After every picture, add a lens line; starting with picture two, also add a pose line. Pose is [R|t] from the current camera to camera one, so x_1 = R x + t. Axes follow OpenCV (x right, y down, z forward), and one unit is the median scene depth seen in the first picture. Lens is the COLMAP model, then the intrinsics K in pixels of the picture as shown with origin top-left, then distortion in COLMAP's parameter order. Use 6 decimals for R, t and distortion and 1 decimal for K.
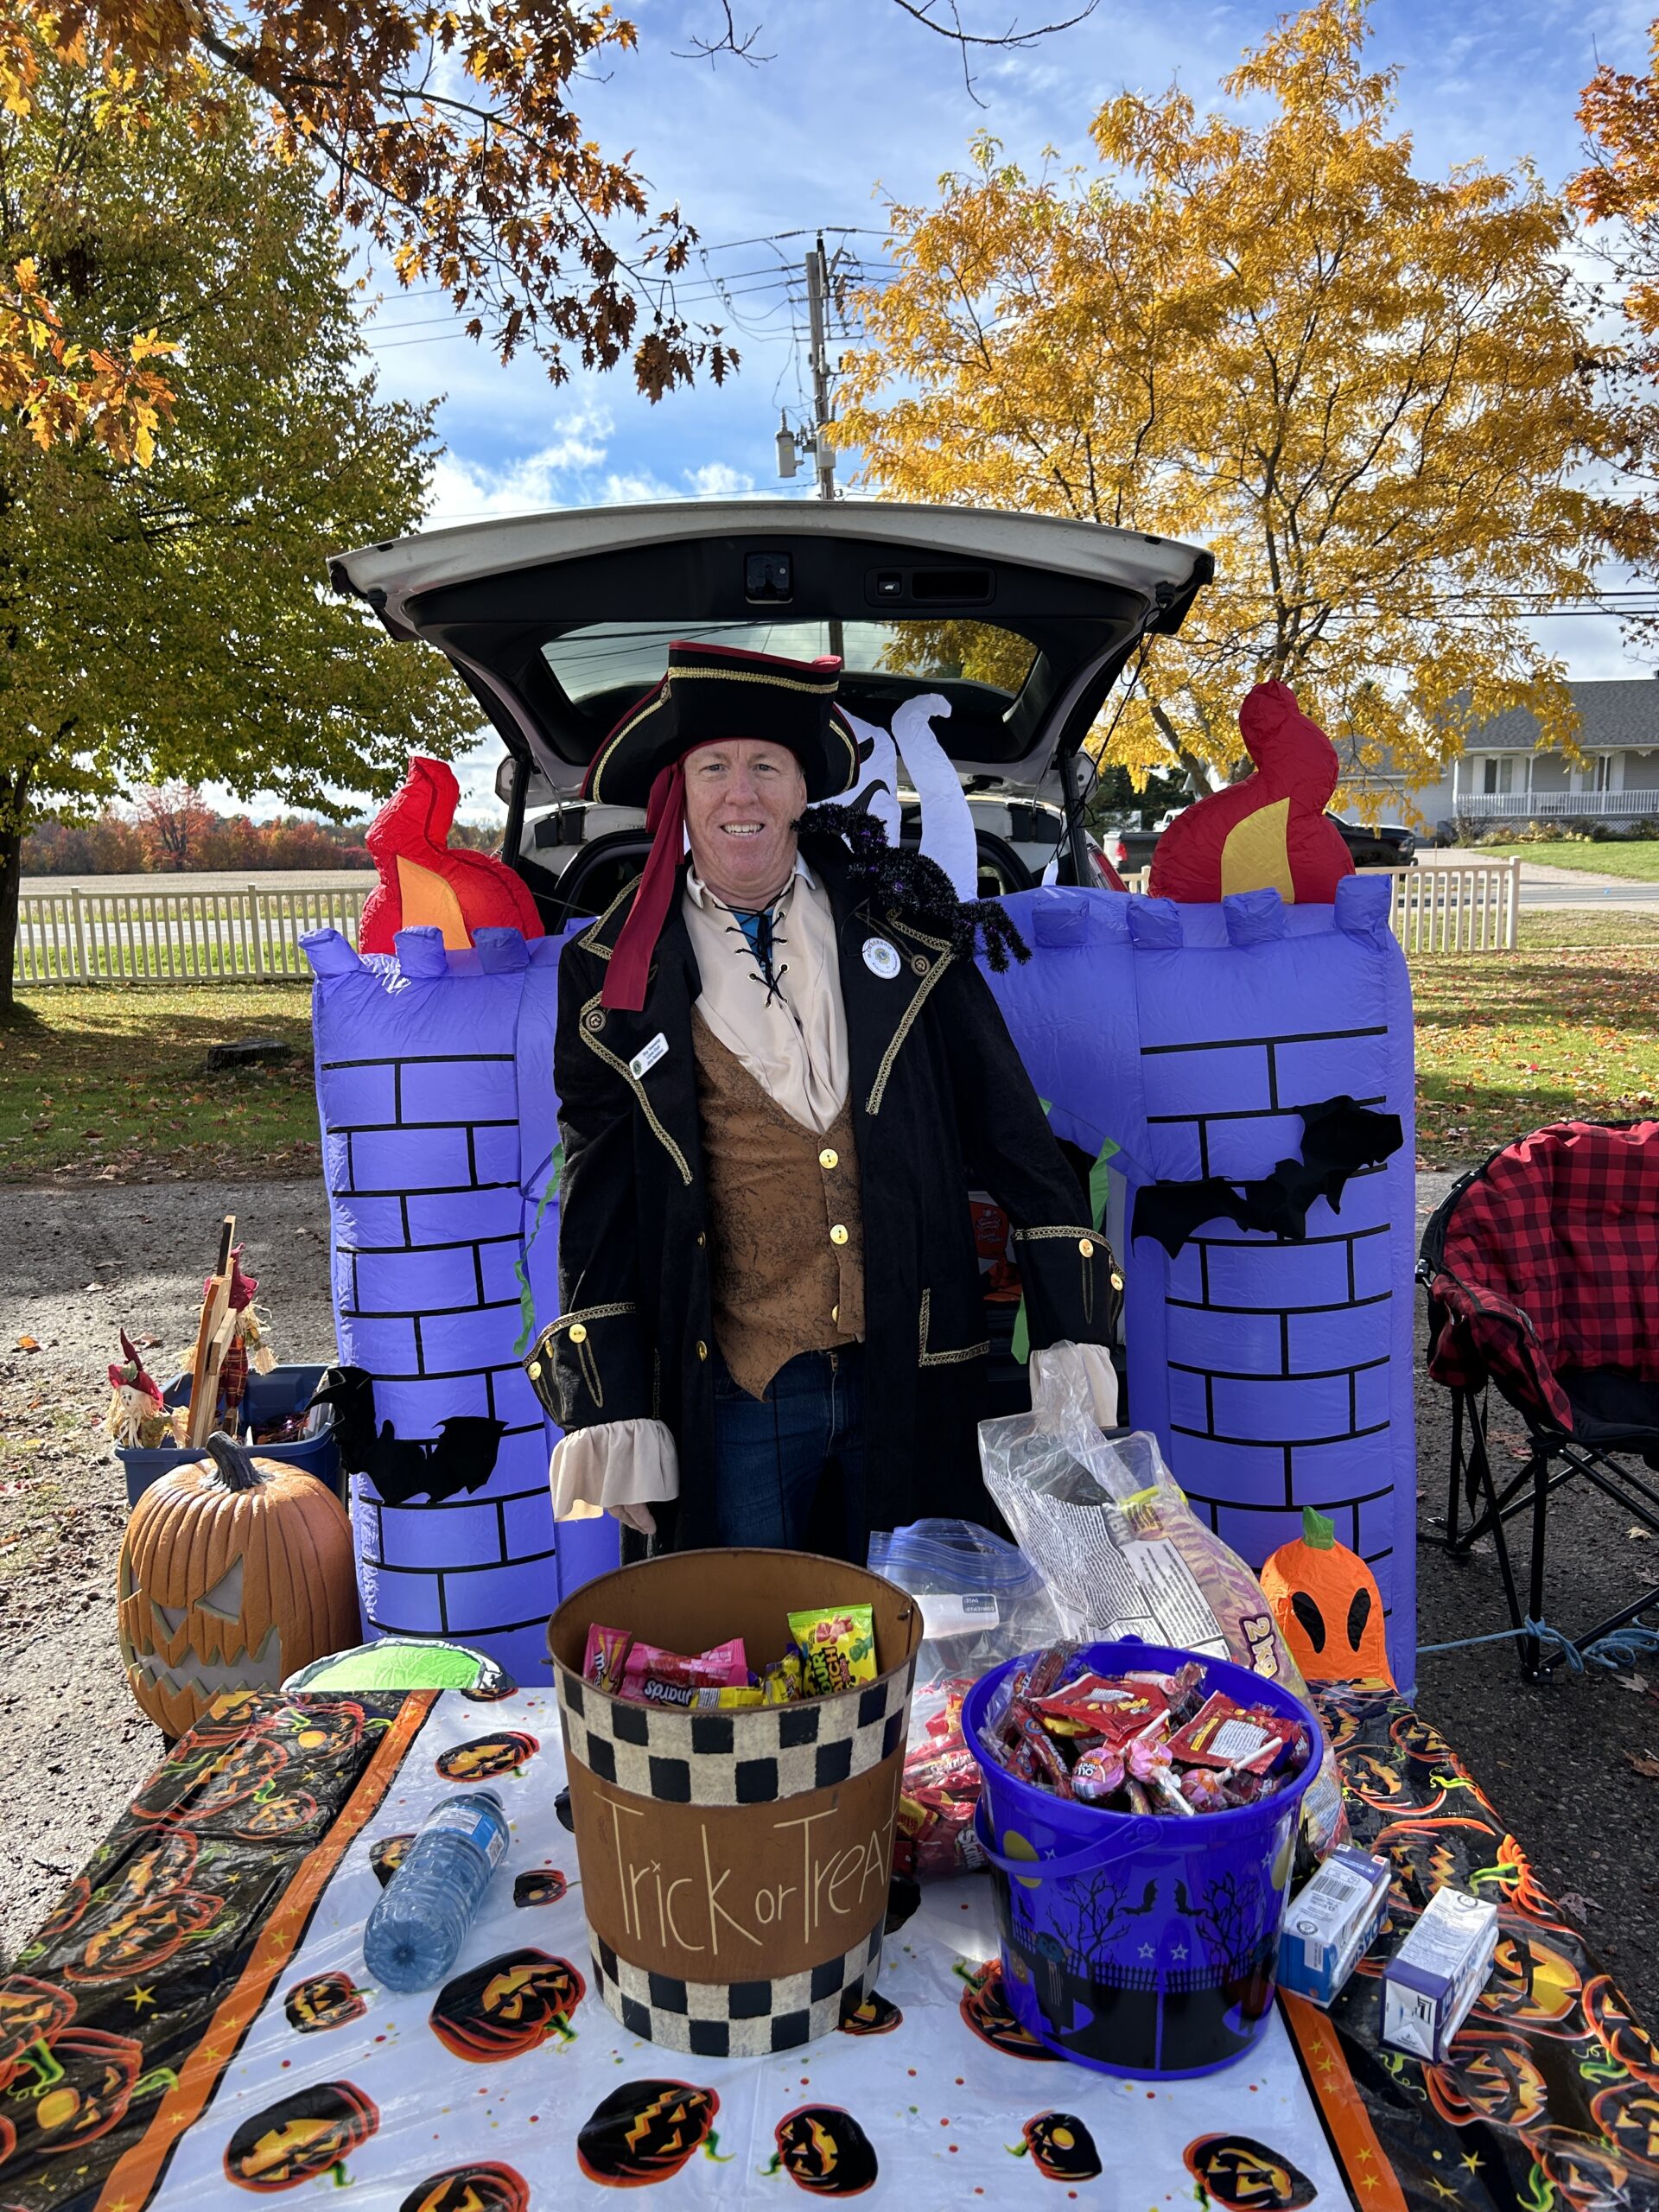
lens RADIAL K [[1611.0, 0, 829.5], [0, 1611.0, 1106.0], [0, 0, 1]] dist [-0.003408, 0.032992]
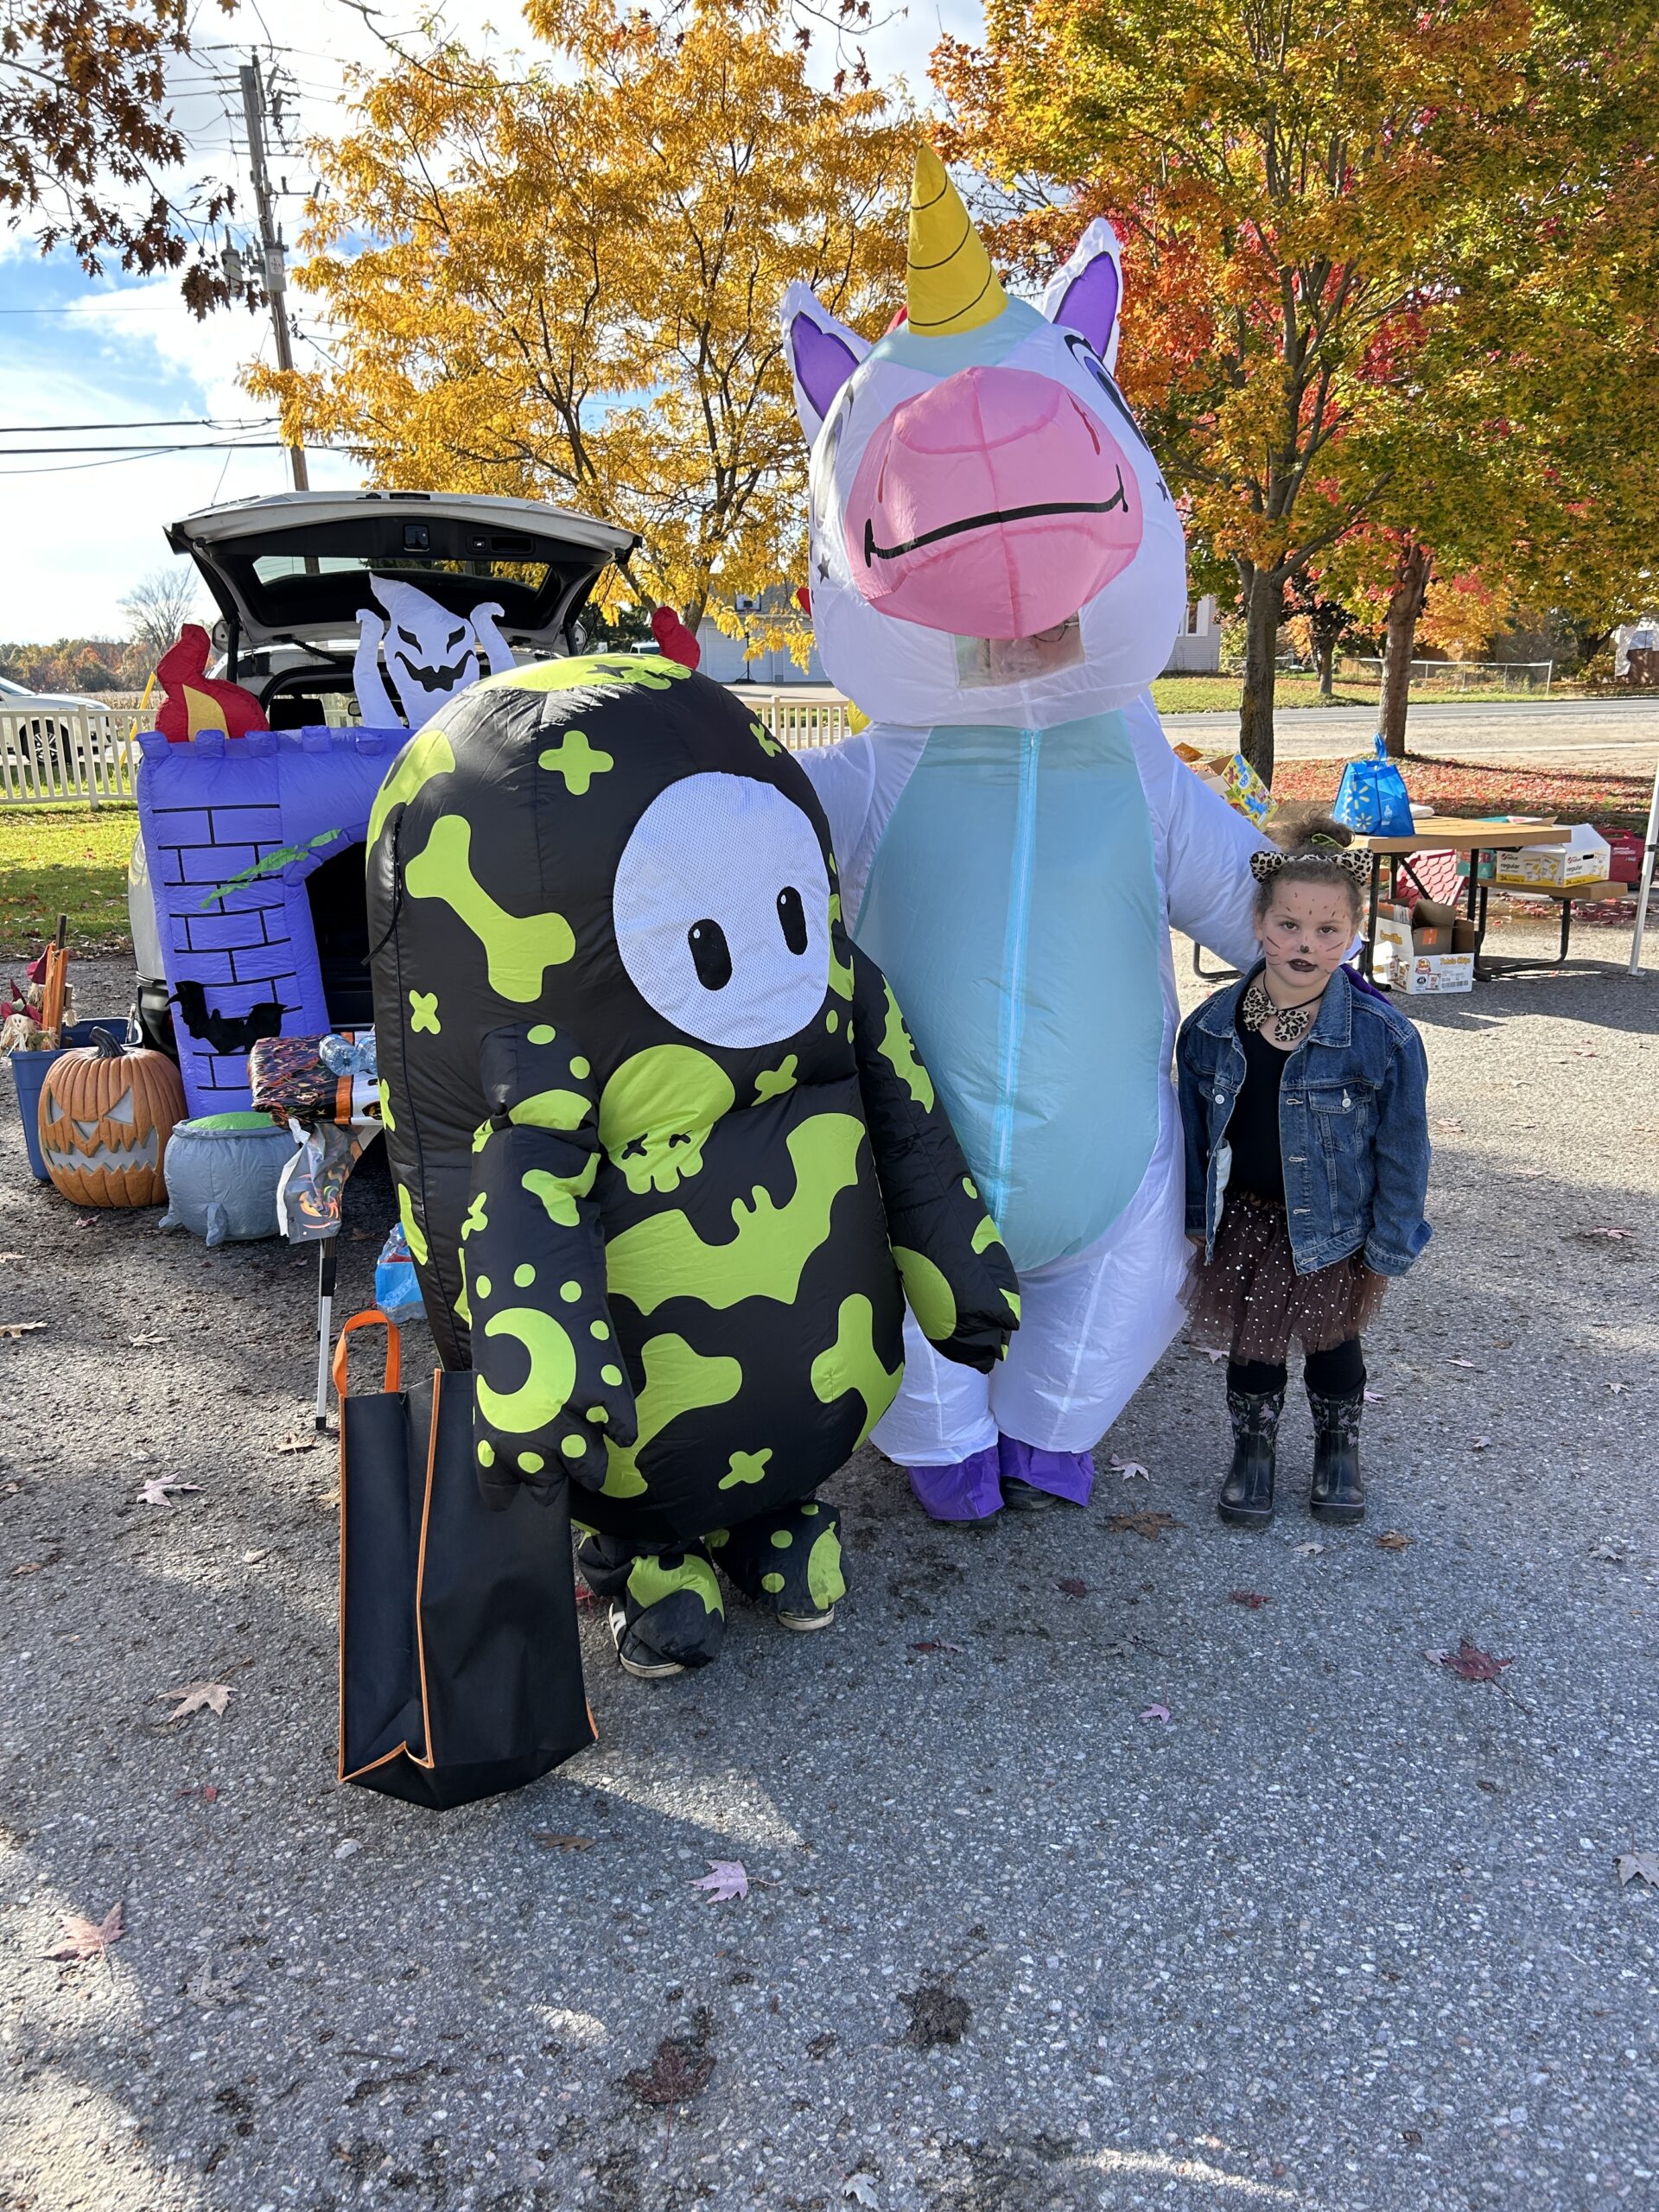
lens RADIAL K [[1611.0, 0, 829.5], [0, 1611.0, 1106.0], [0, 0, 1]] dist [-0.003408, 0.032992]
pose [[0.949007, -0.075857, 0.305993, -0.030914], [0.044843, 0.993231, 0.107149, 0.023882], [-0.312050, -0.087963, 0.945985, -0.151536]]
